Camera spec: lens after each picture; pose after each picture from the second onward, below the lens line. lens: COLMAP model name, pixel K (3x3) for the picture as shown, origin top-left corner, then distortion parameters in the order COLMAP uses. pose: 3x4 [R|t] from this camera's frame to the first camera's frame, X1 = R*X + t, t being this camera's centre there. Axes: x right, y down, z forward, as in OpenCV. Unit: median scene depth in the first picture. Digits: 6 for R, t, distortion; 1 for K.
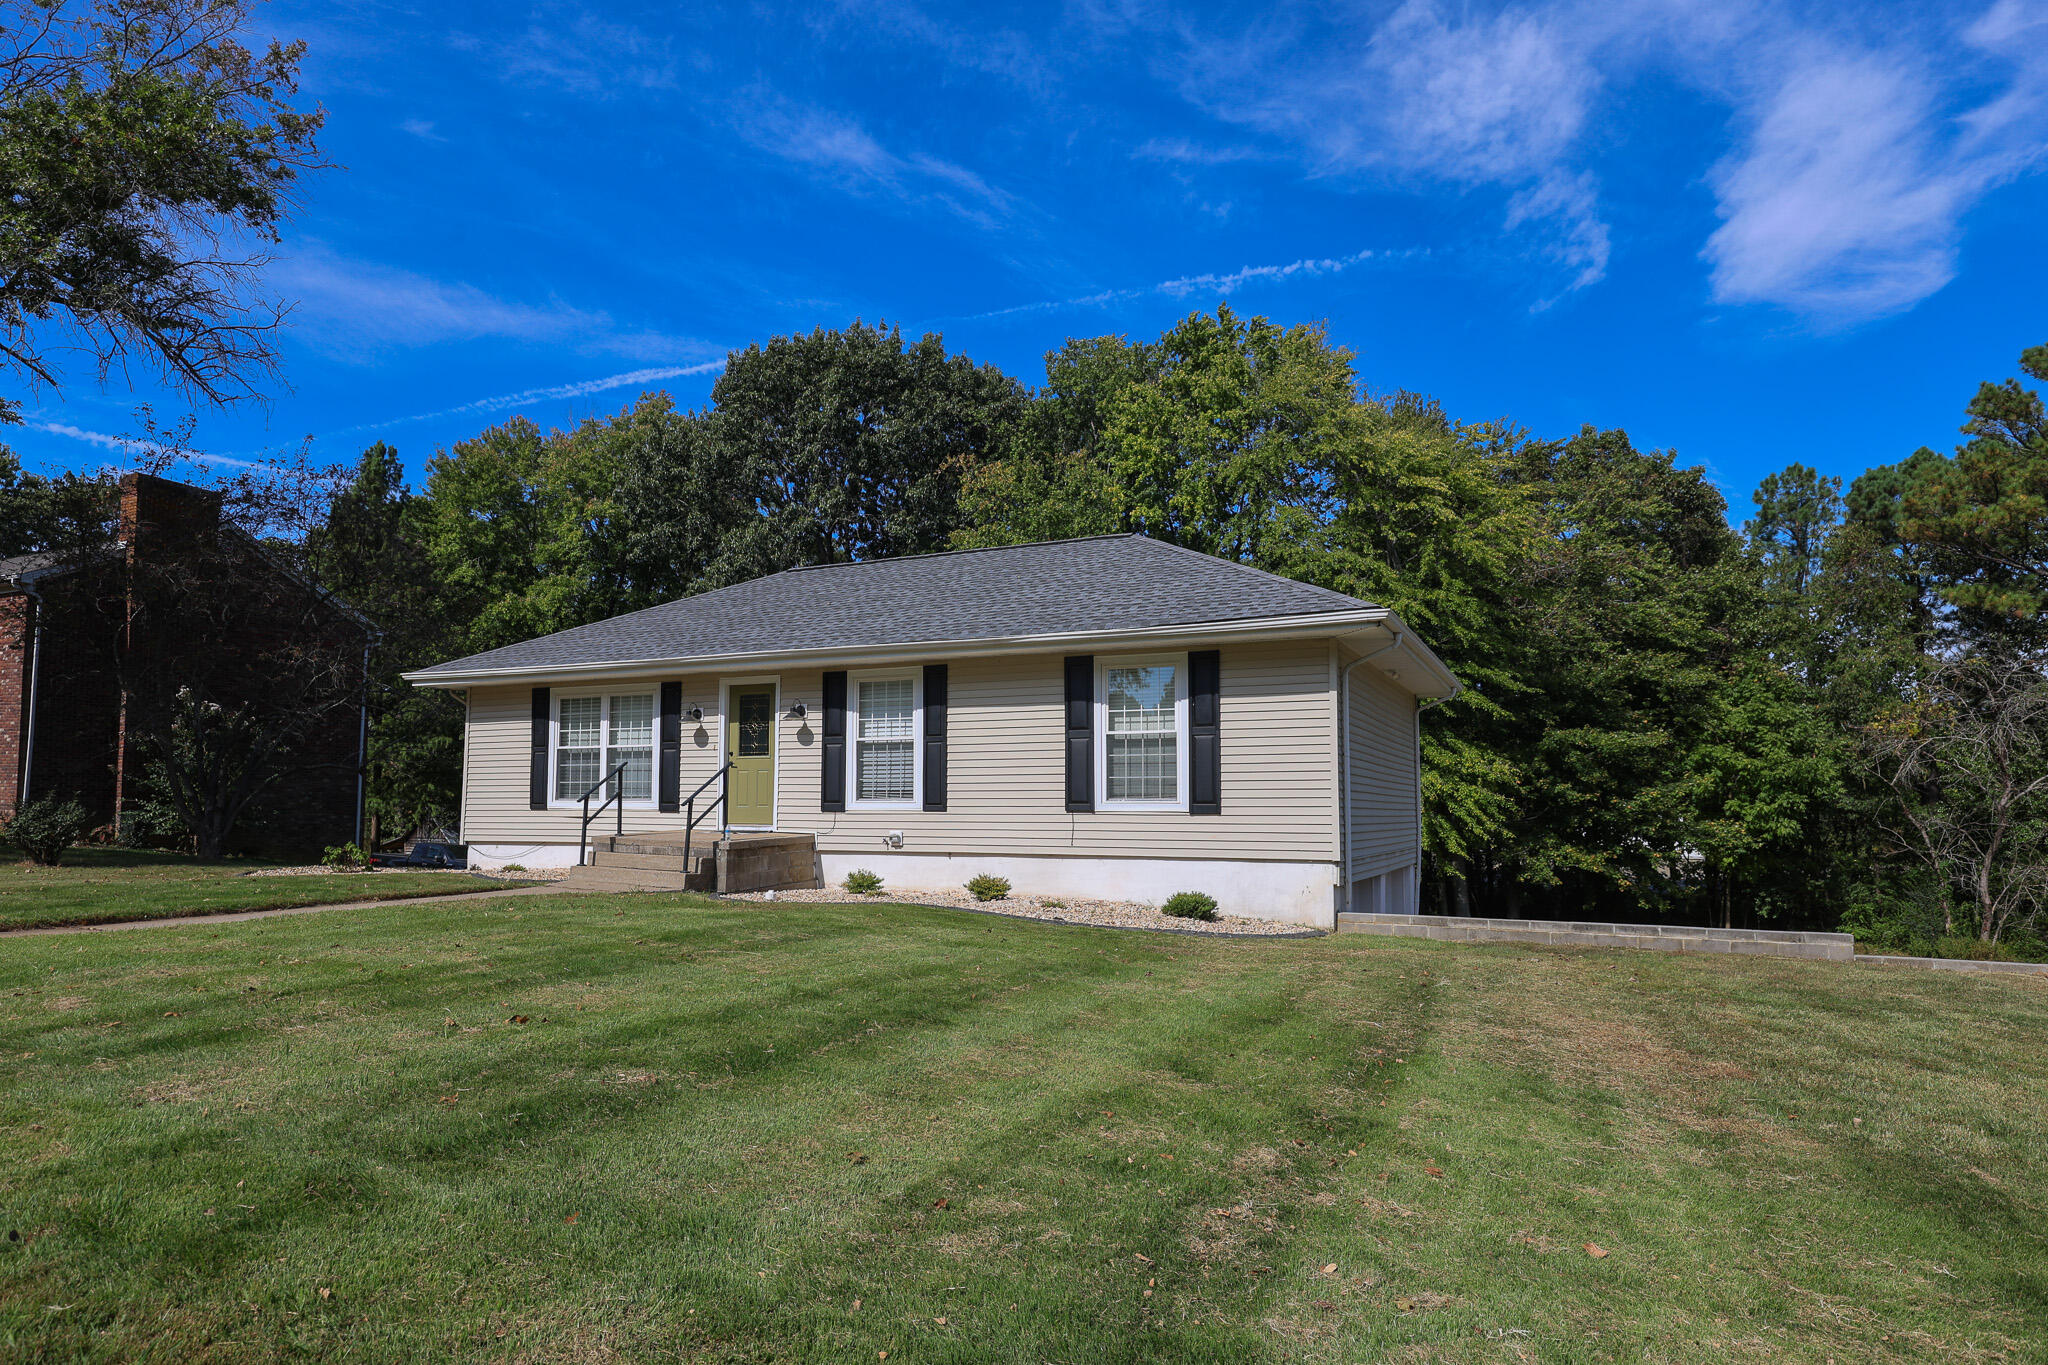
lens RADIAL K [[1151.2, 0, 1014.2], [0, 1151.2, 707.0], [0, 0, 1]] dist [-0.014200, -0.000547]
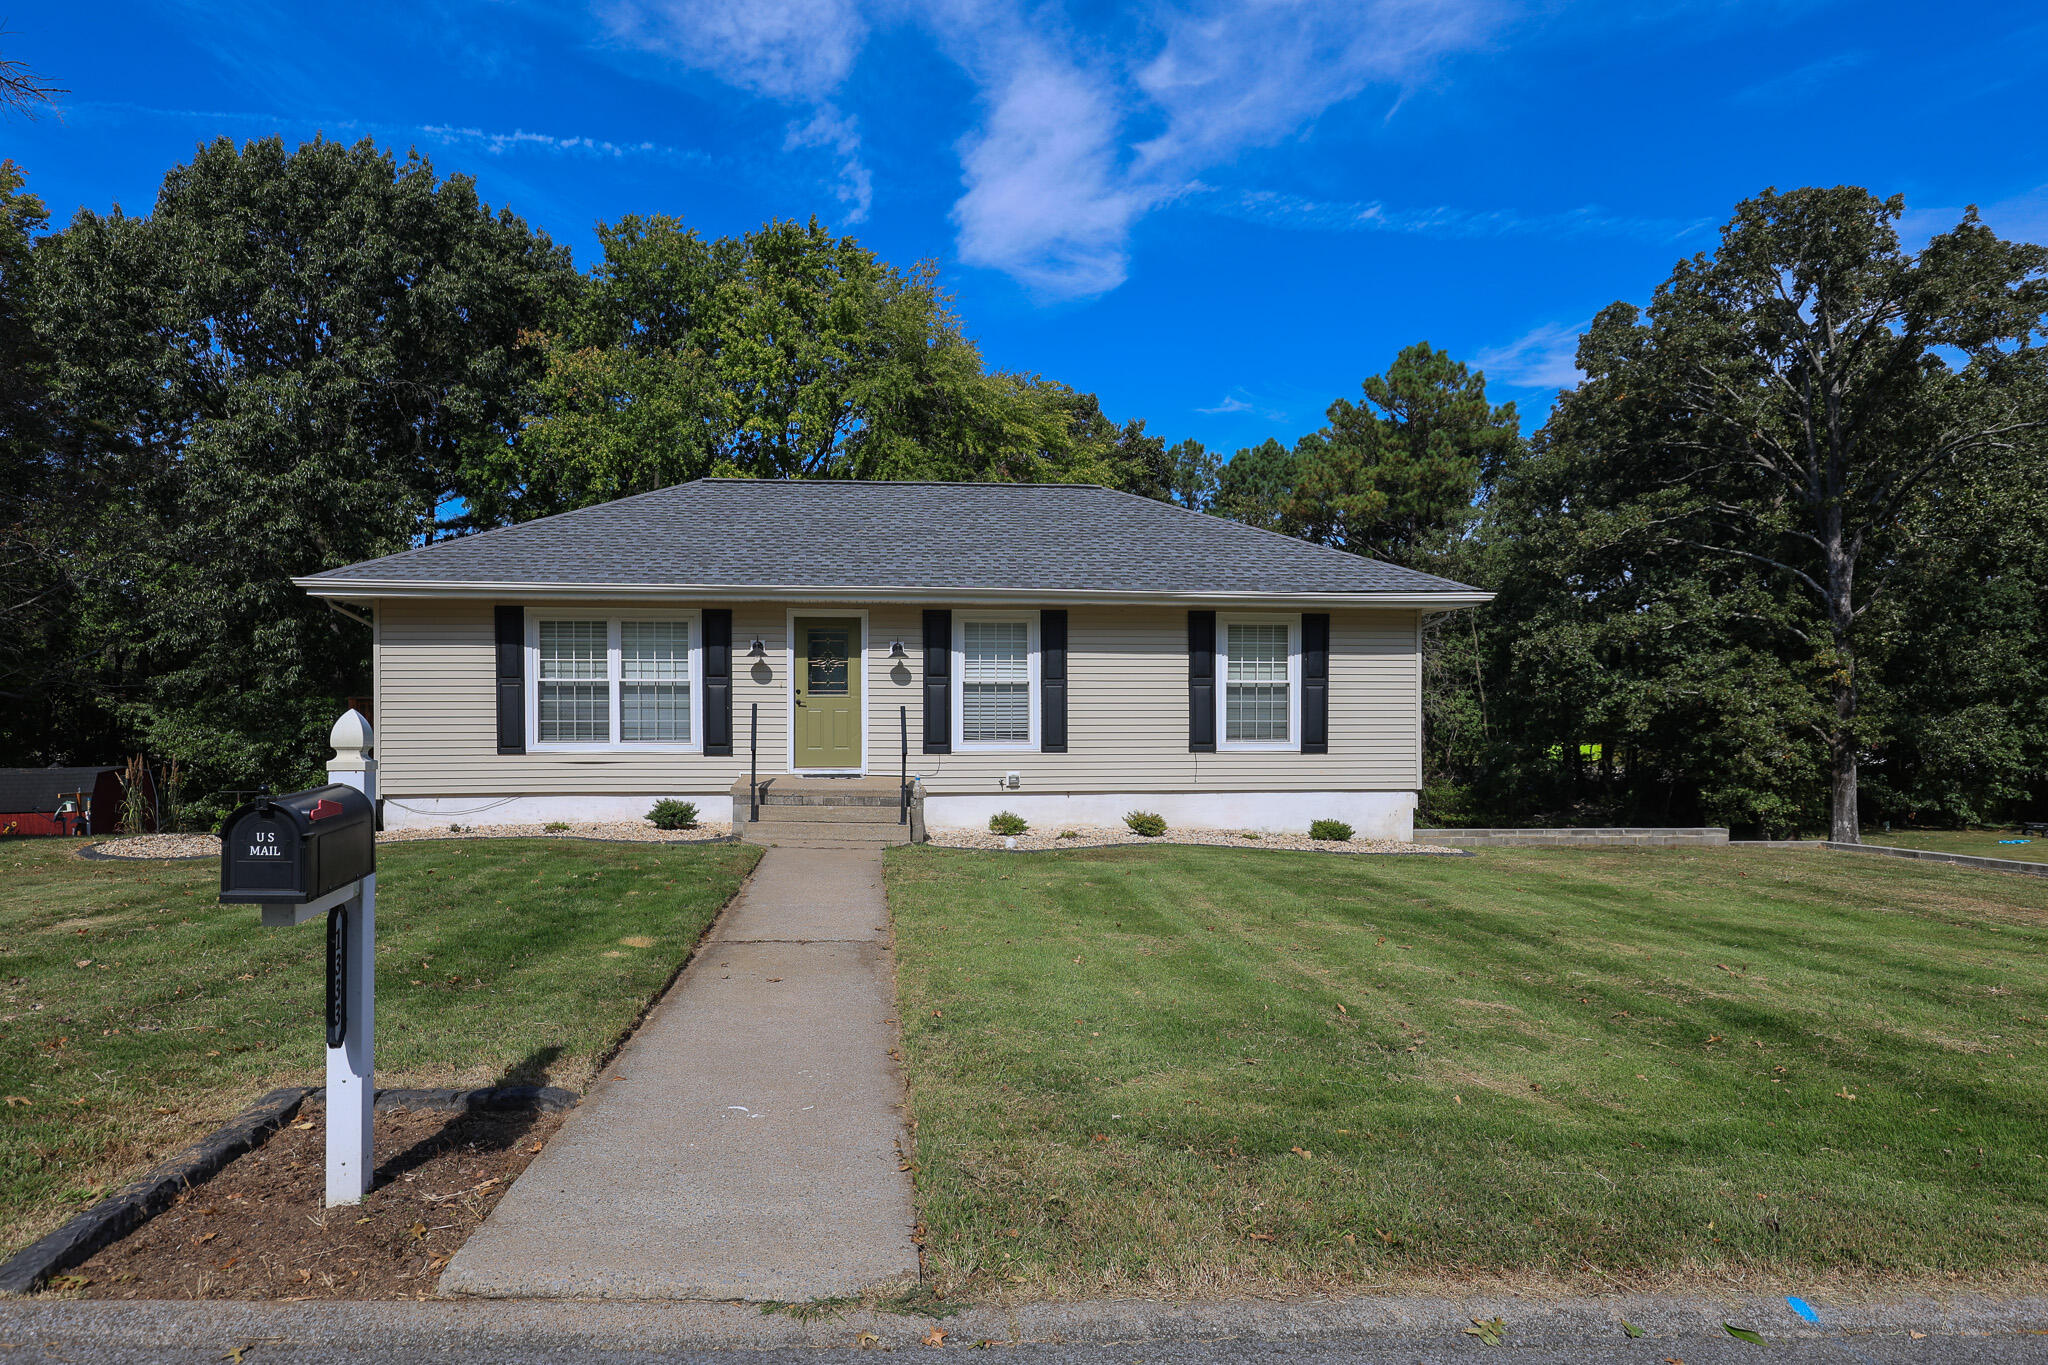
lens RADIAL K [[1151.2, 0, 1014.2], [0, 1151.2, 707.0], [0, 0, 1]] dist [-0.014200, -0.000547]
pose [[0.861495, 0.002578, 0.507760, -0.577301], [-0.042168, 0.996896, 0.066484, -0.015871], [-0.506013, -0.078687, 0.858929, 0.122144]]
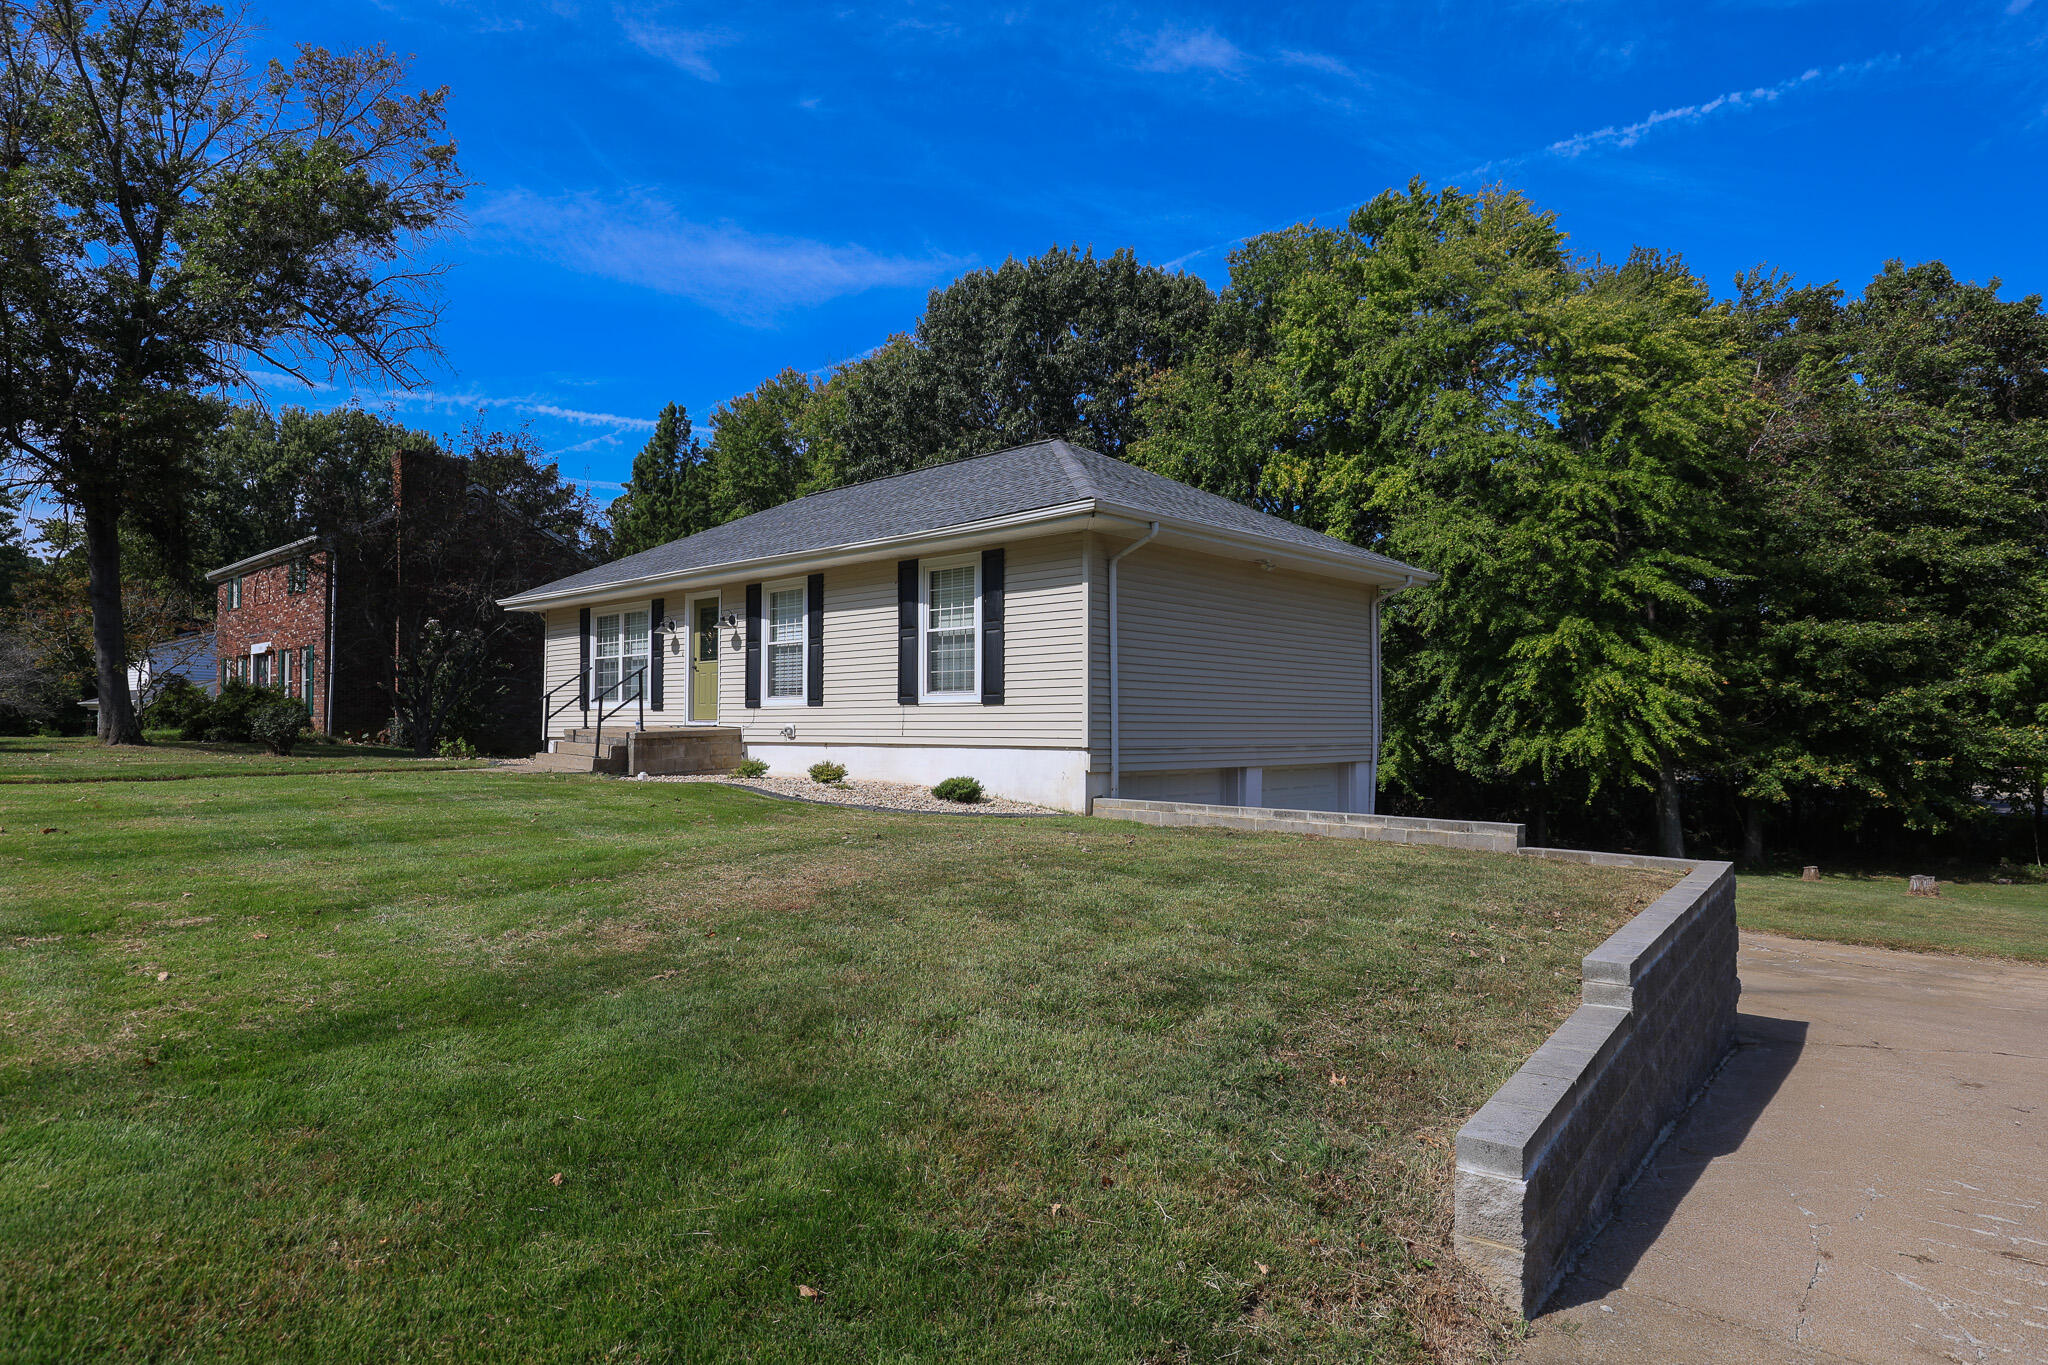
lens RADIAL K [[1142.8, 0, 1024.0], [0, 1142.8, 682.5], [0, 0, 1]] dist [-0.010730, -0.001334]
pose [[0.953054, -0.013244, -0.302512, 0.424384], [0.028620, 0.998511, 0.046450, 0.020400], [0.301446, -0.052928, 0.952013, 0.005661]]
